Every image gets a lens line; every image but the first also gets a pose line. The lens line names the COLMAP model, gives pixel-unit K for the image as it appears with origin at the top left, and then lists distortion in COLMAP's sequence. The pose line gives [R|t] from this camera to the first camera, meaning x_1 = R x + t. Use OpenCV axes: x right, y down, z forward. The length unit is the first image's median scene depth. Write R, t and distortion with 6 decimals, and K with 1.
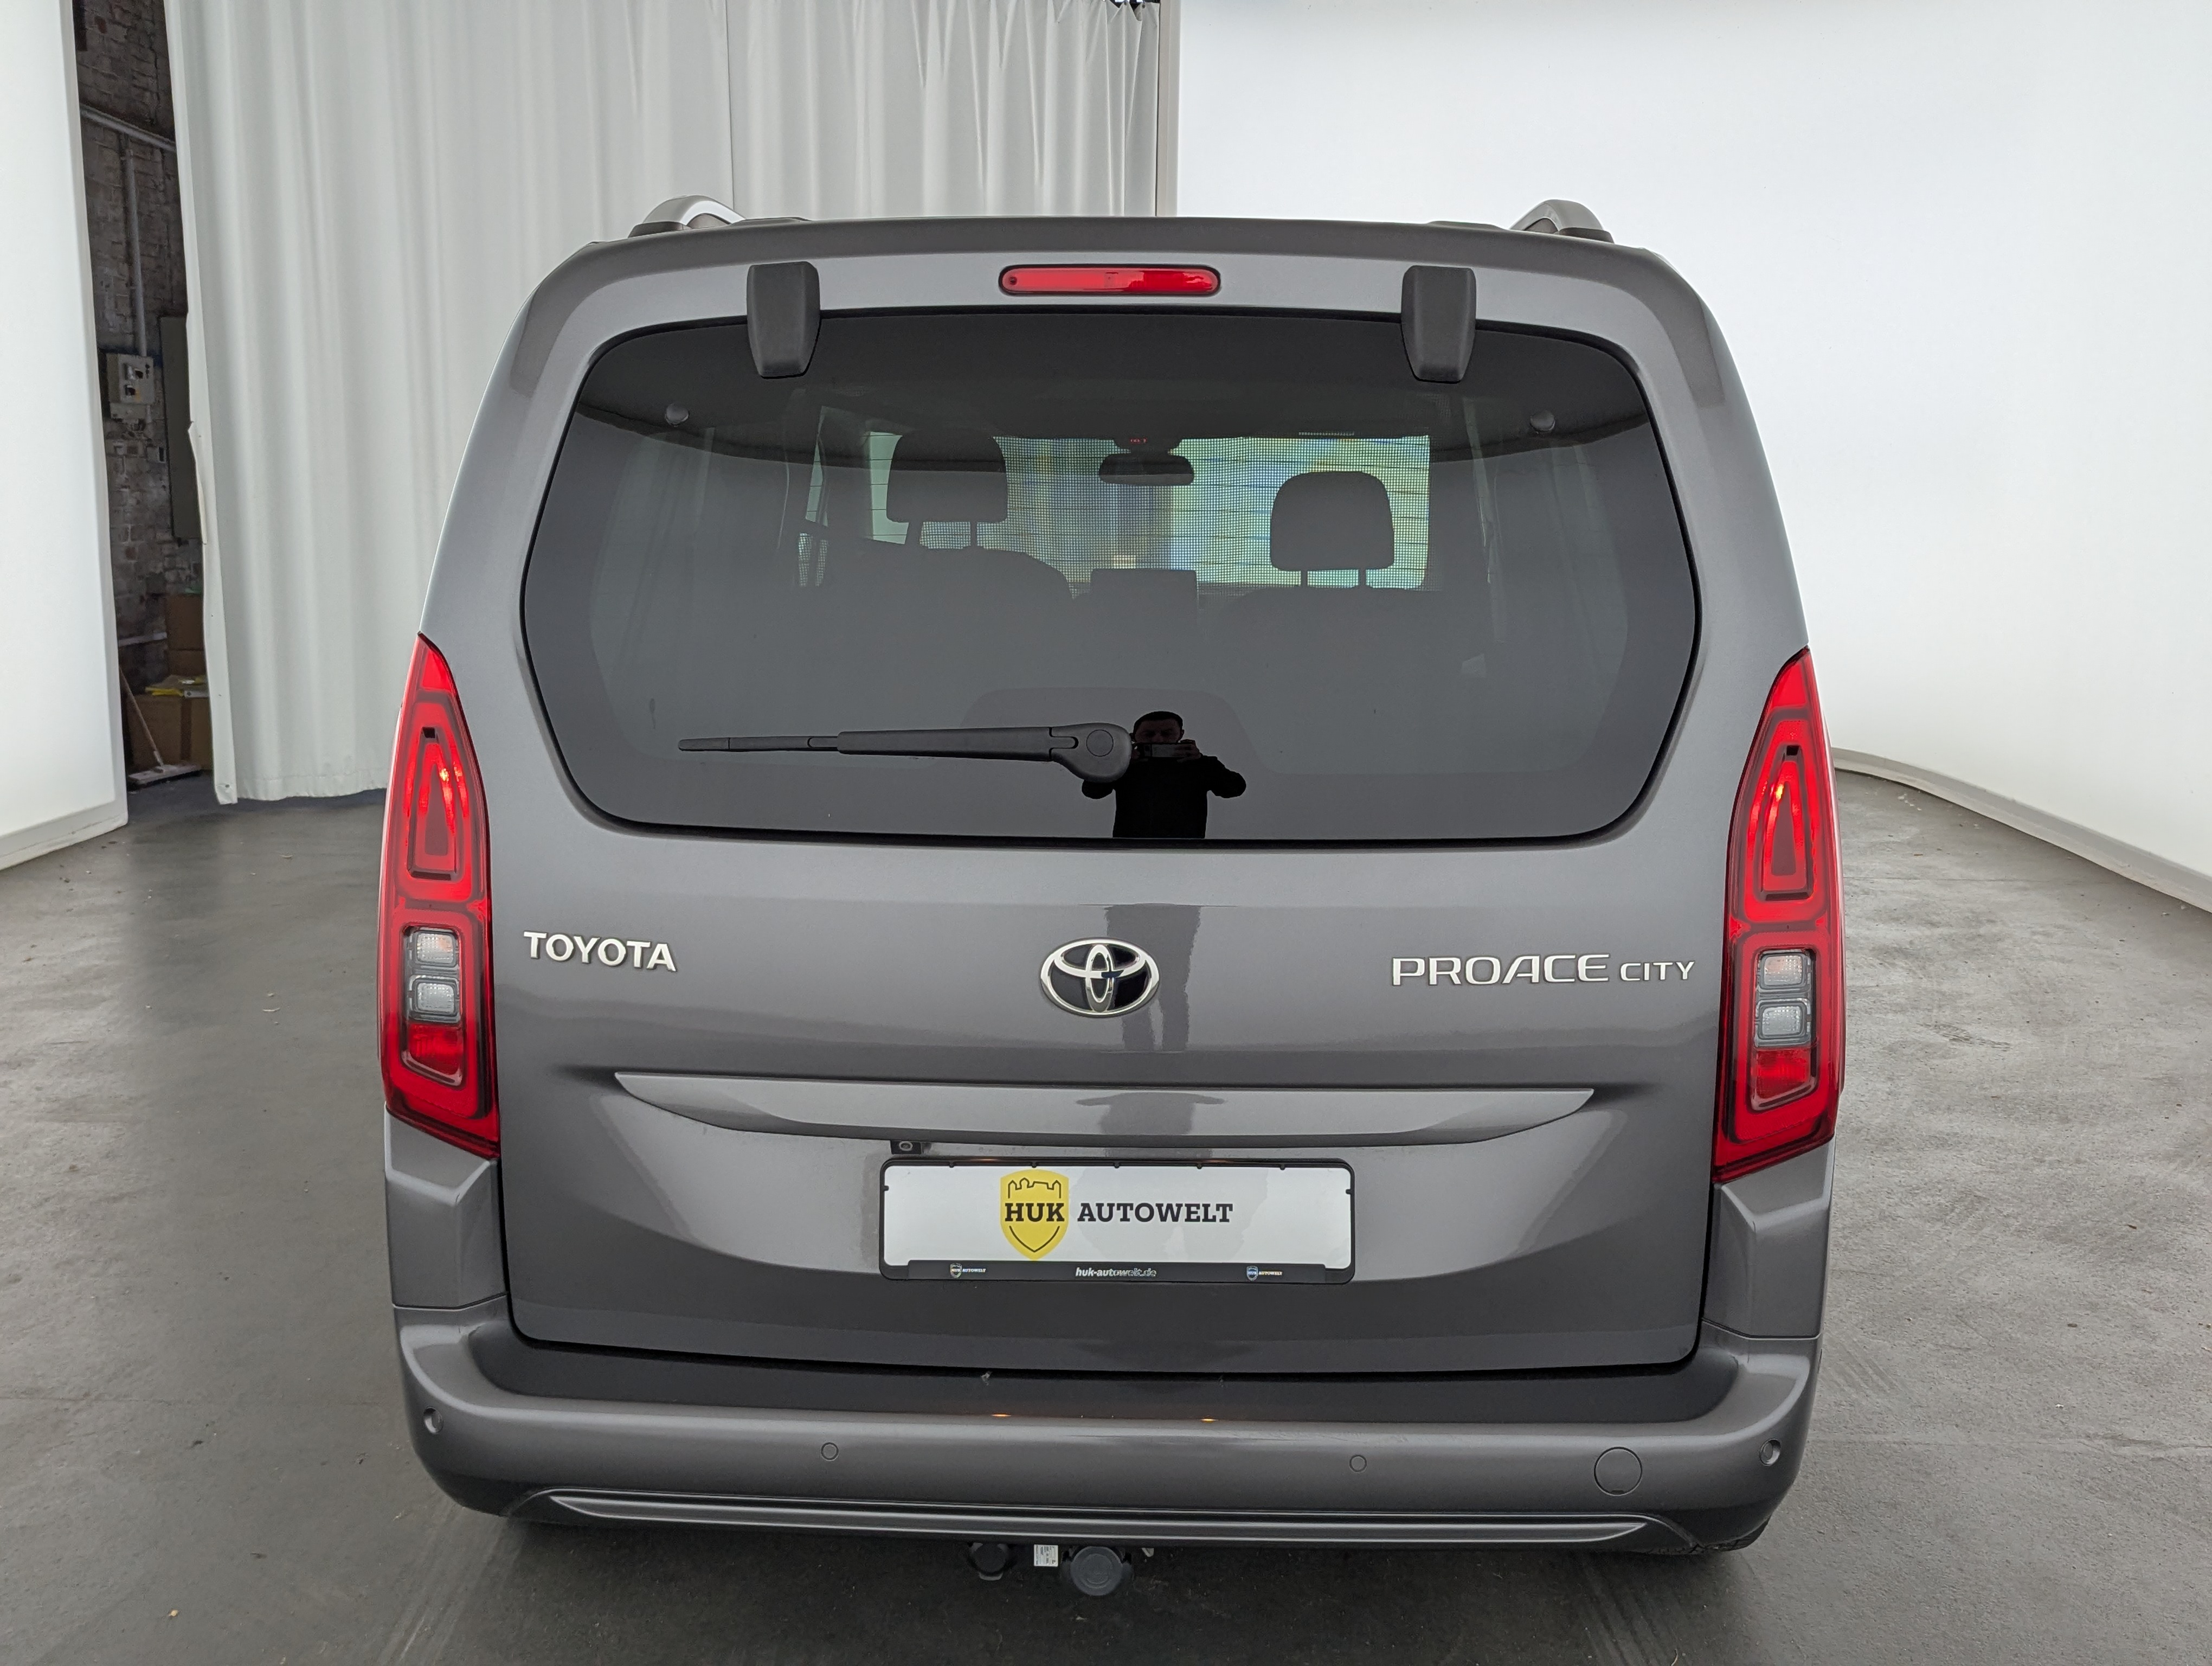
lens RADIAL K [[2059.9, 0, 1070.9], [0, 2059.9, 839.9], [0, 0, 1]] dist [0.012301, -0.016564]
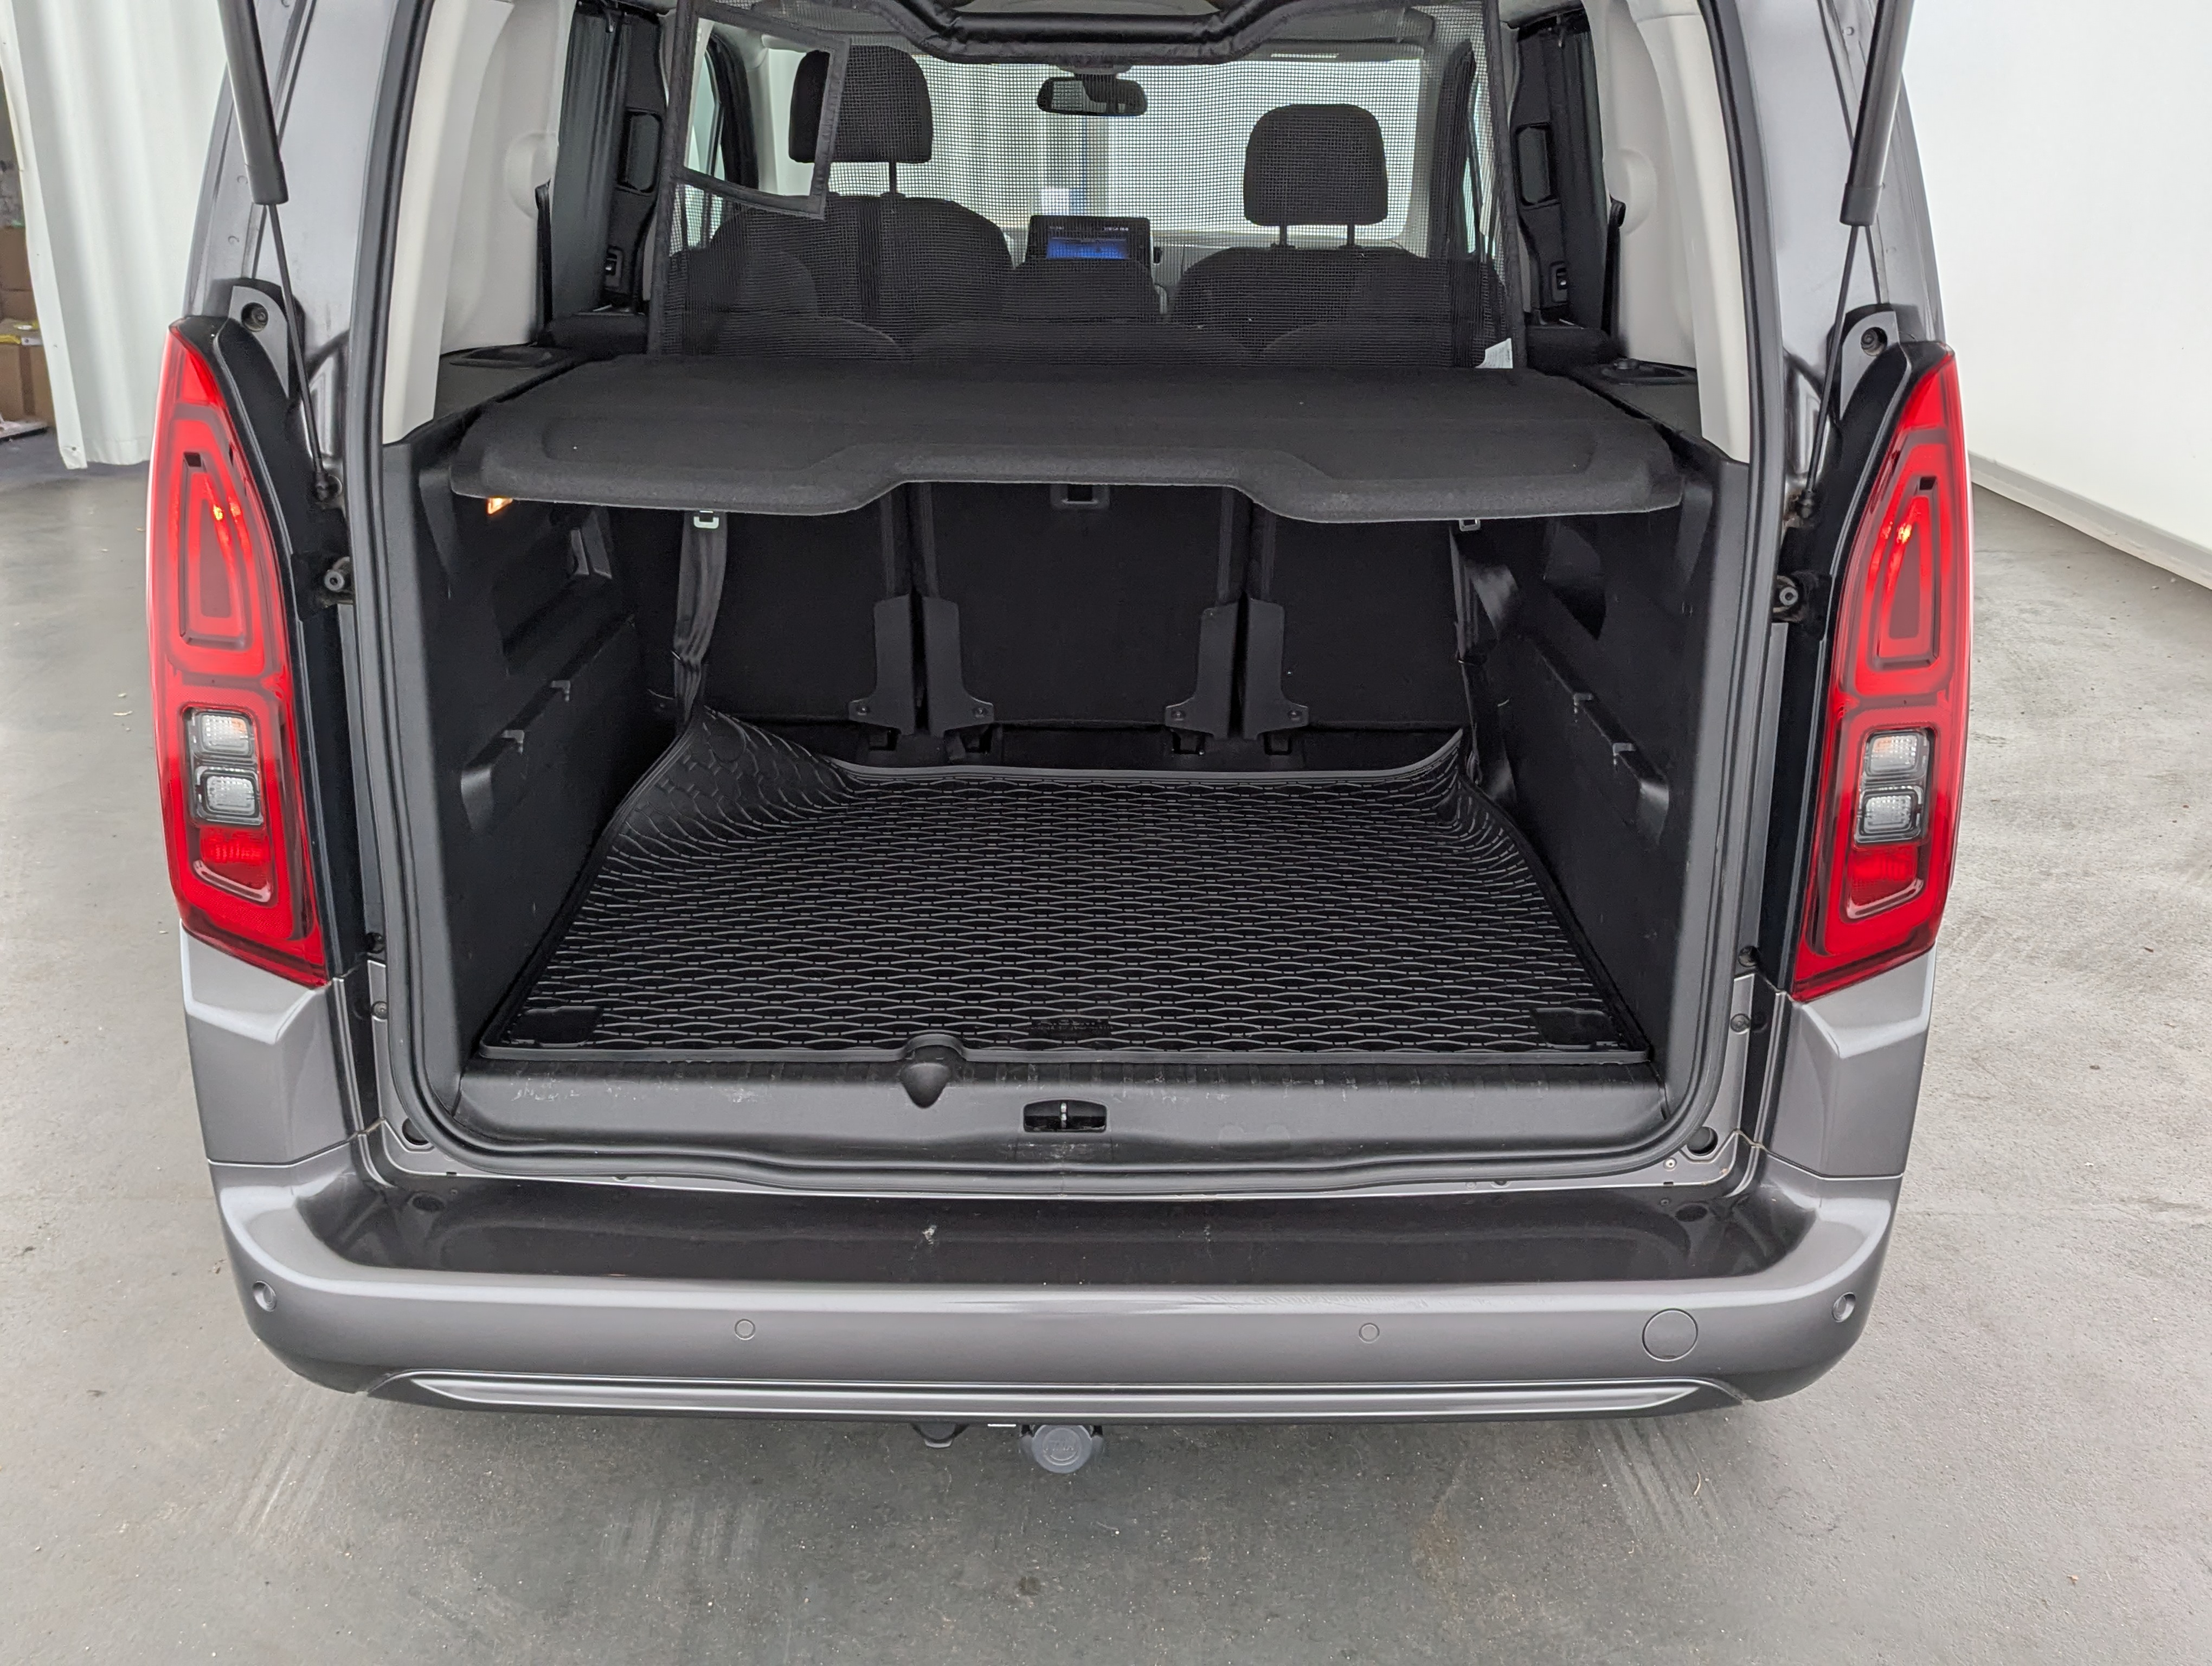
lens RADIAL K [[2066.2, 0, 1106.0], [0, 2066.2, 833.0], [0, 0, 1]] dist [-0.008942, 0.067967]
pose [[0.998649, -0.011864, 0.050594, -0.006845], [0.003220, 0.985849, 0.167602, -0.029773], [-0.051867, -0.167213, 0.984556, 0.134709]]
